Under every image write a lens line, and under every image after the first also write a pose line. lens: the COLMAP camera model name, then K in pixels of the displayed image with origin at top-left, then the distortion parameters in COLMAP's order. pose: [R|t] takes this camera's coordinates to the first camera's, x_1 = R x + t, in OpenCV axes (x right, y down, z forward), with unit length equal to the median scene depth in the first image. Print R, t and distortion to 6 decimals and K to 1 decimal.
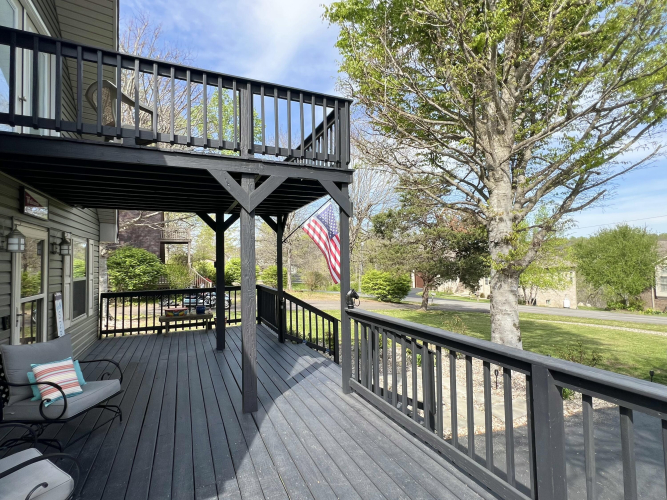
lens RADIAL K [[328.5, 0, 333.2], [0, 328.5, 249.5], [0, 0, 1]] dist [-0.005395, -0.000570]
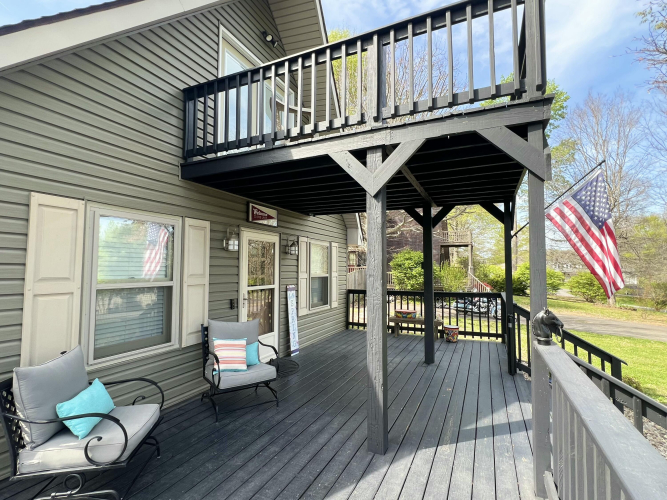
lens RADIAL K [[328.5, 0, 332.5], [0, 328.5, 250.7], [0, 0, 1]] dist [-0.005395, -0.000570]
pose [[0.642584, -0.018250, -0.765998, 0.213463], [0.010977, 0.999833, -0.014612, 0.021254], [0.766136, 0.000981, 0.642677, 0.317588]]
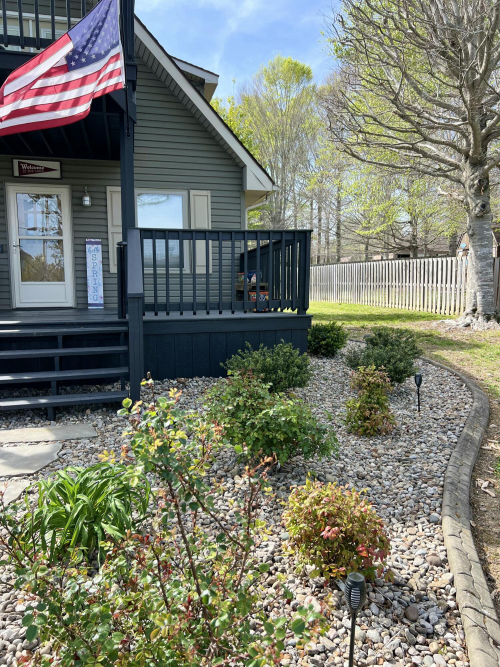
lens RADIAL K [[491.3, 0, 251.3], [0, 491.3, 334.3], [0, 0, 1]] dist [0.009533, -0.007425]
pose [[-0.188679, 0.112835, -0.975535, 0.843058], [0.043740, 0.993357, 0.106436, 0.310666], [0.981064, -0.022587, -0.192361, 1.894641]]
